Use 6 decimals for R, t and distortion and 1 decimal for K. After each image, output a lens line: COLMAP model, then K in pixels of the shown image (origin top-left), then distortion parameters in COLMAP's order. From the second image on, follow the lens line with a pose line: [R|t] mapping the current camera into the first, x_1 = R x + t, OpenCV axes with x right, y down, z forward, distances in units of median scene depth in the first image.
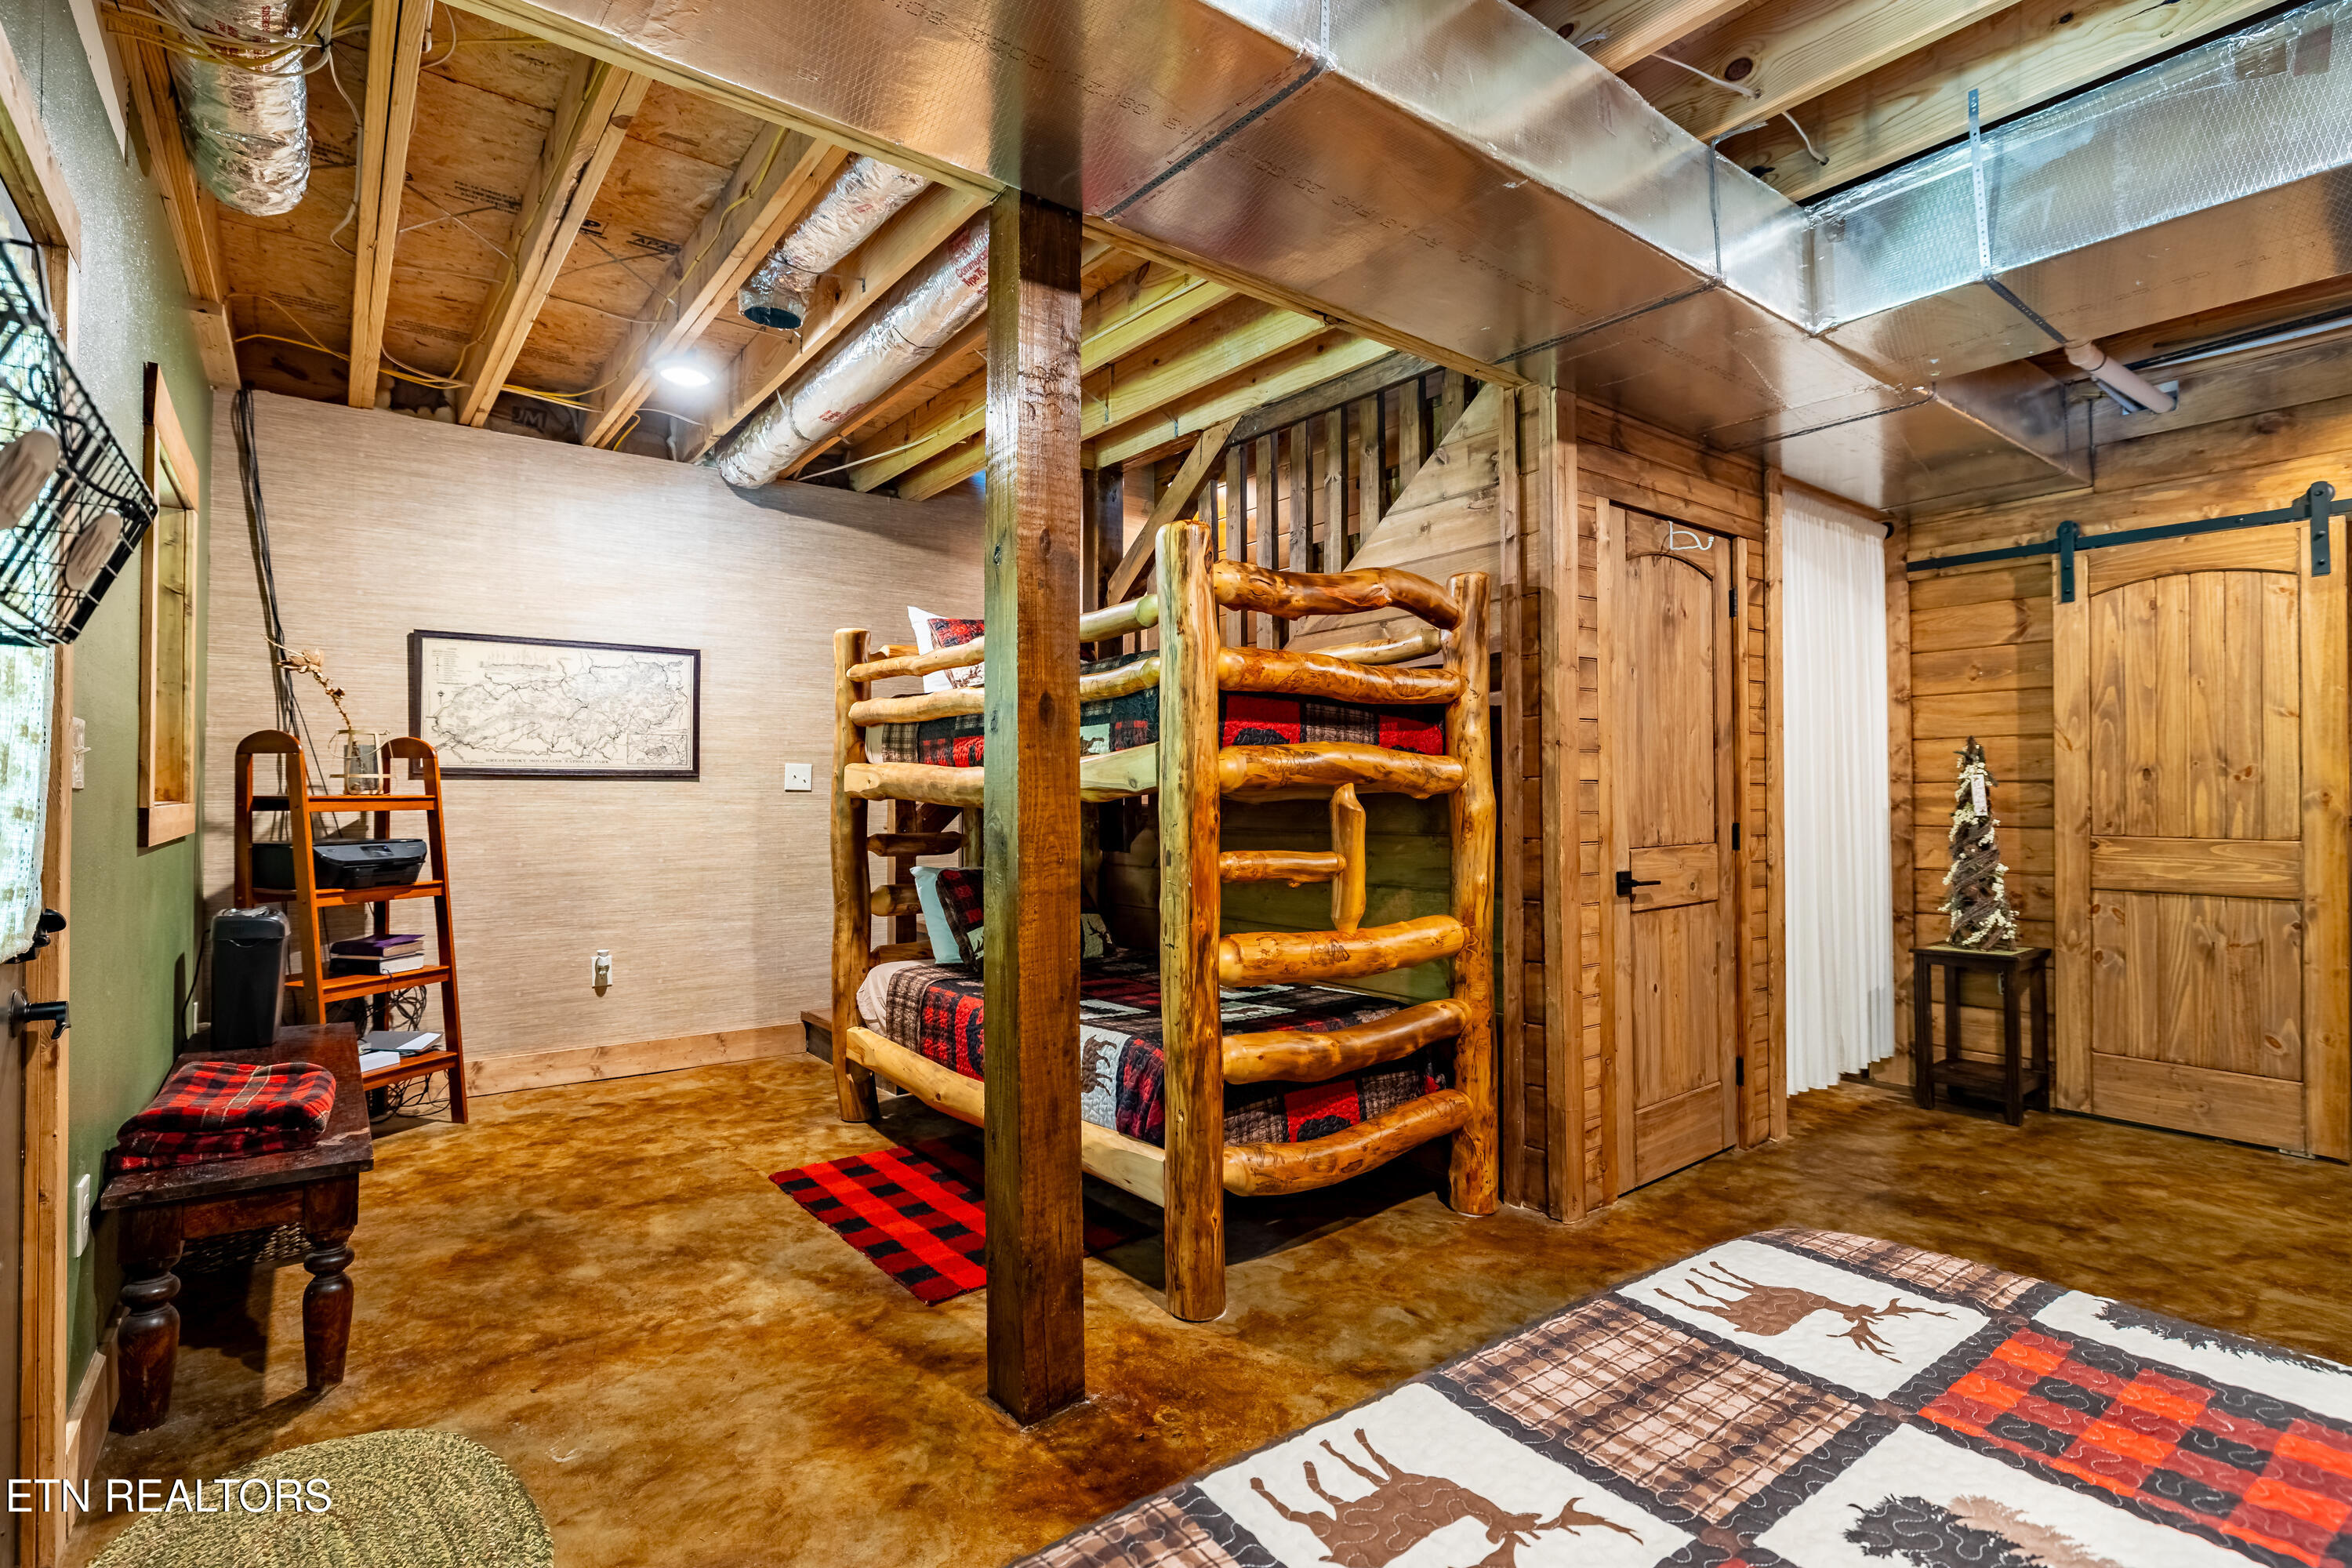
lens RADIAL K [[1124.7, 0, 1157.9], [0, 1124.7, 778.6], [0, 0, 1]] dist [-0.003895, 0.000652]
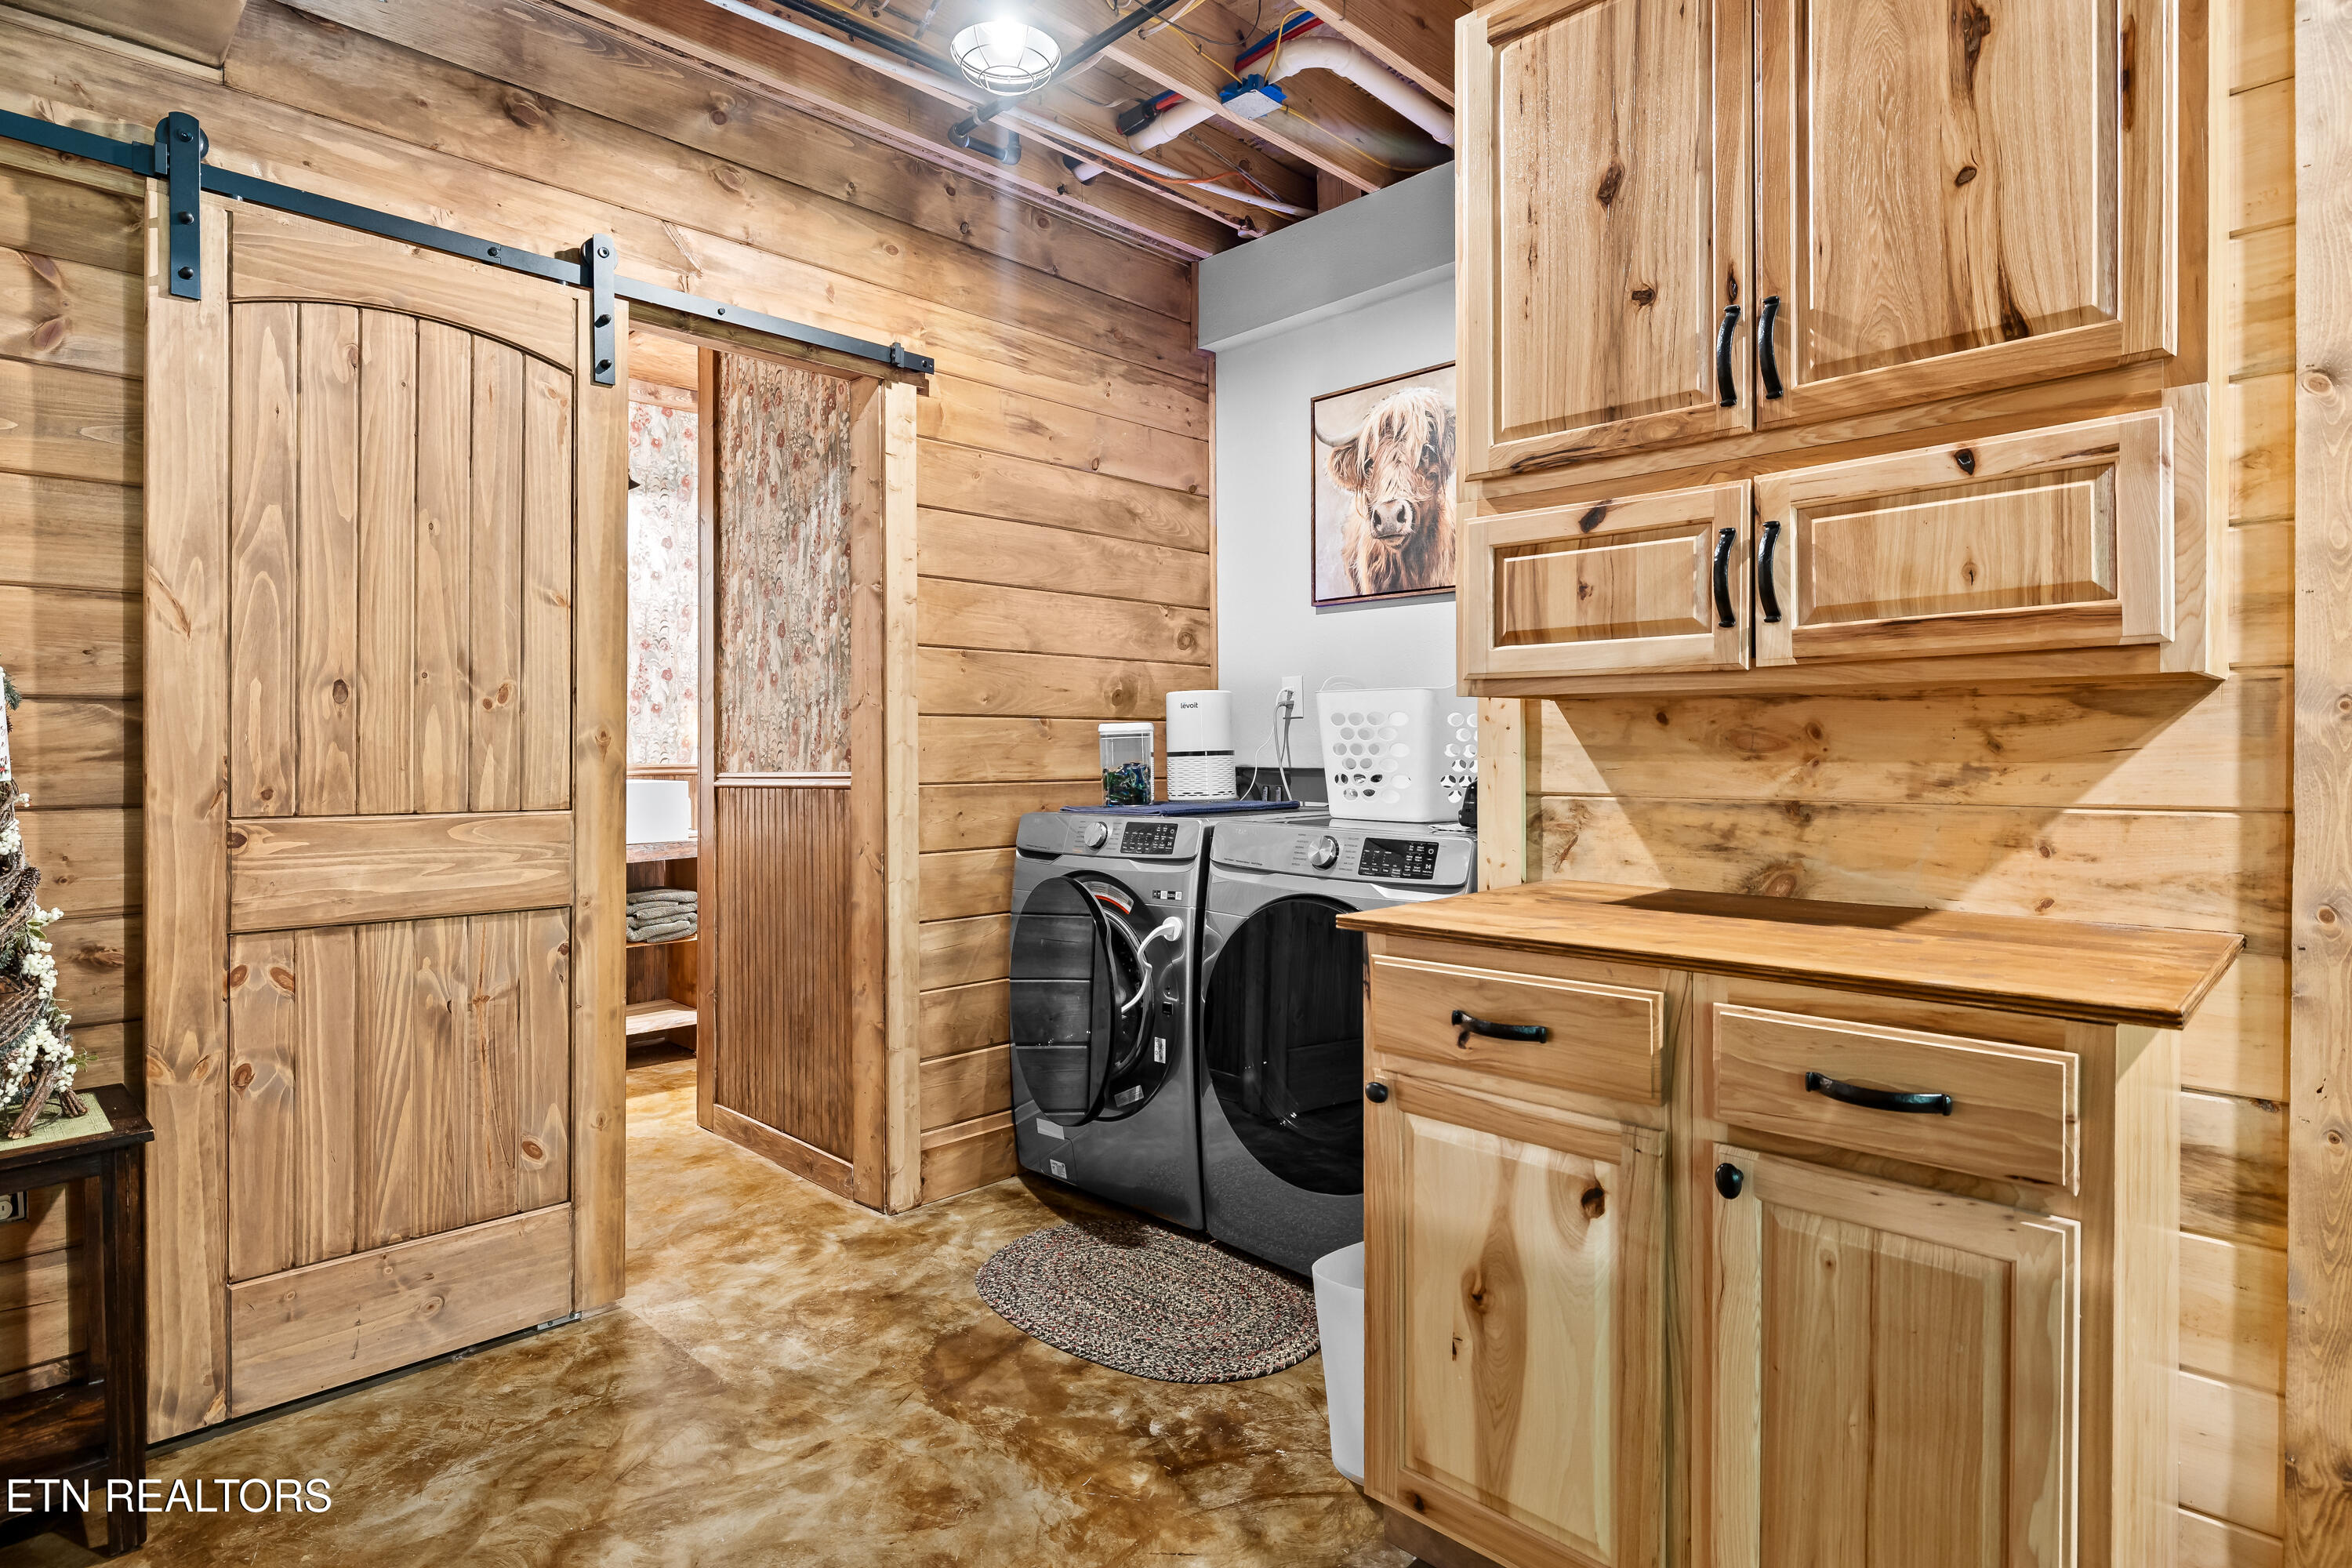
lens RADIAL K [[1207.9, 0, 1165.8], [0, 1207.9, 762.1], [0, 0, 1]] dist [-0.002698, 0.000091]
pose [[-0.152519, -0.006356, 0.988280, 0.308035], [-0.013374, 0.999901, 0.004367, 0.021566], [-0.988210, -0.012551, -0.152589, 0.758759]]
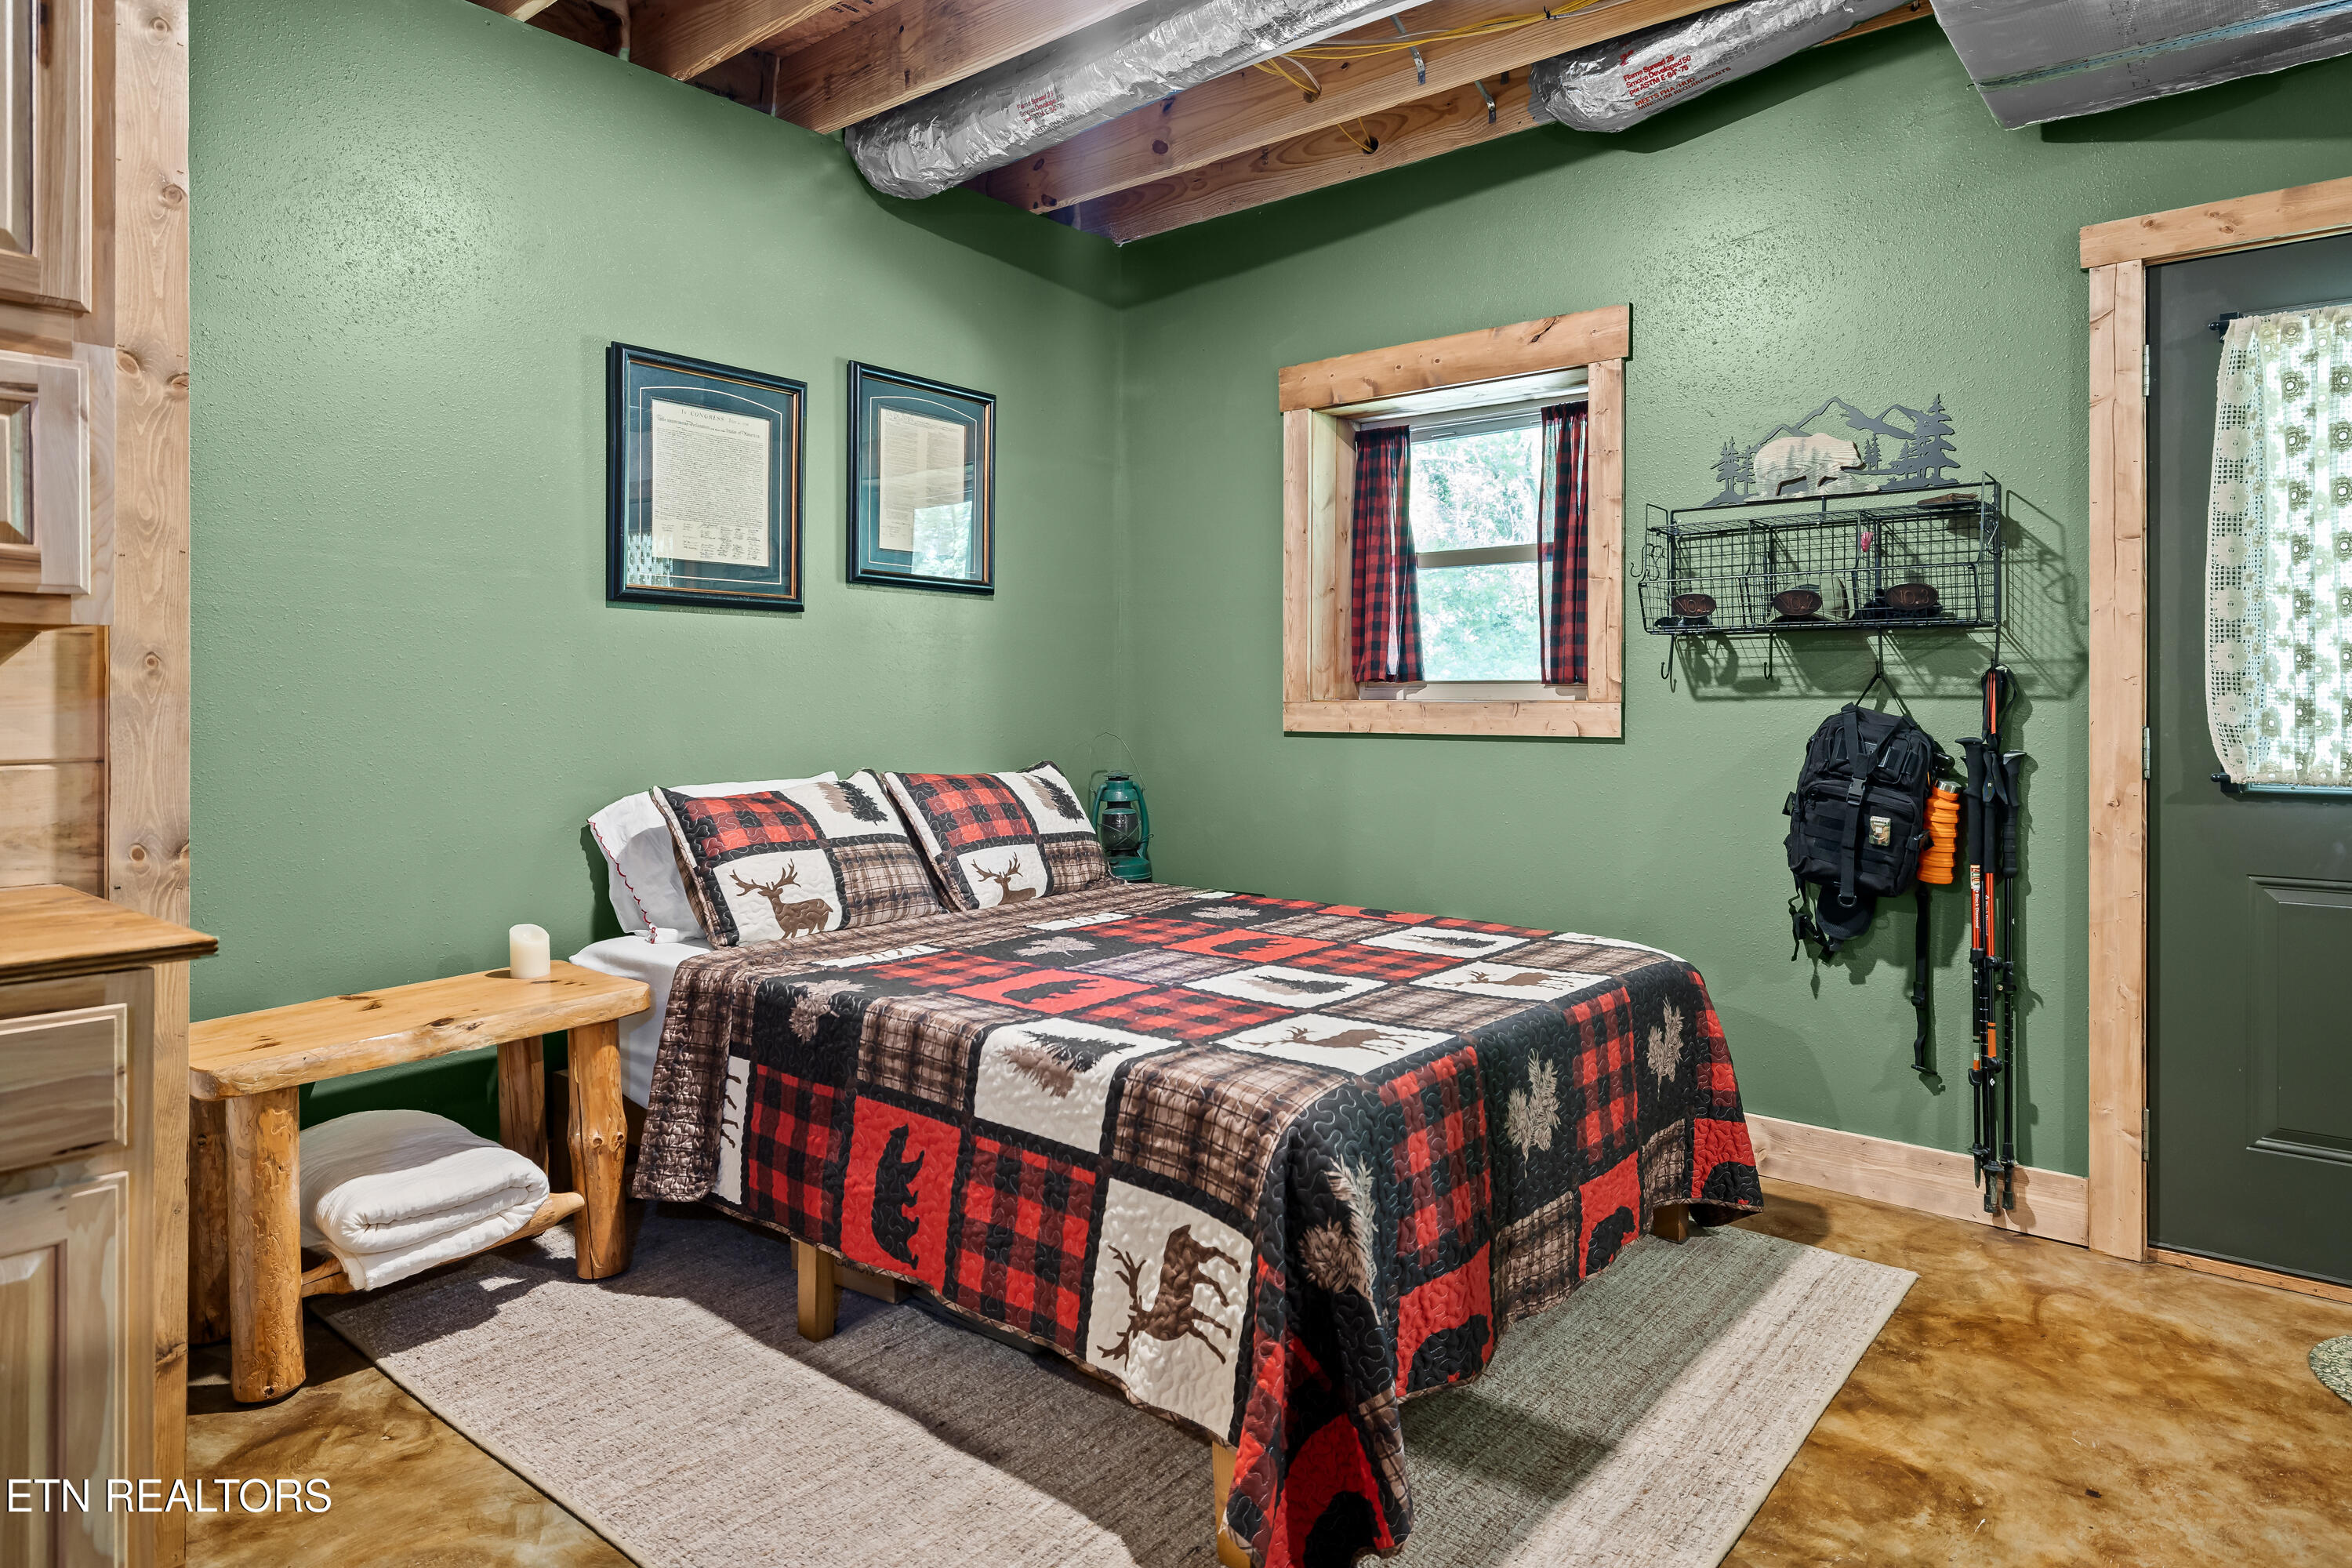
lens RADIAL K [[1392.6, 0, 1141.2], [0, 1392.6, 709.4], [0, 0, 1]] dist [-0.002488, -0.001232]
pose [[-0.971605, 0.006832, -0.236509, 0.404323], [0.009500, 0.999903, -0.010142, 0.025104], [0.236417, -0.012101, -0.971576, 0.884897]]
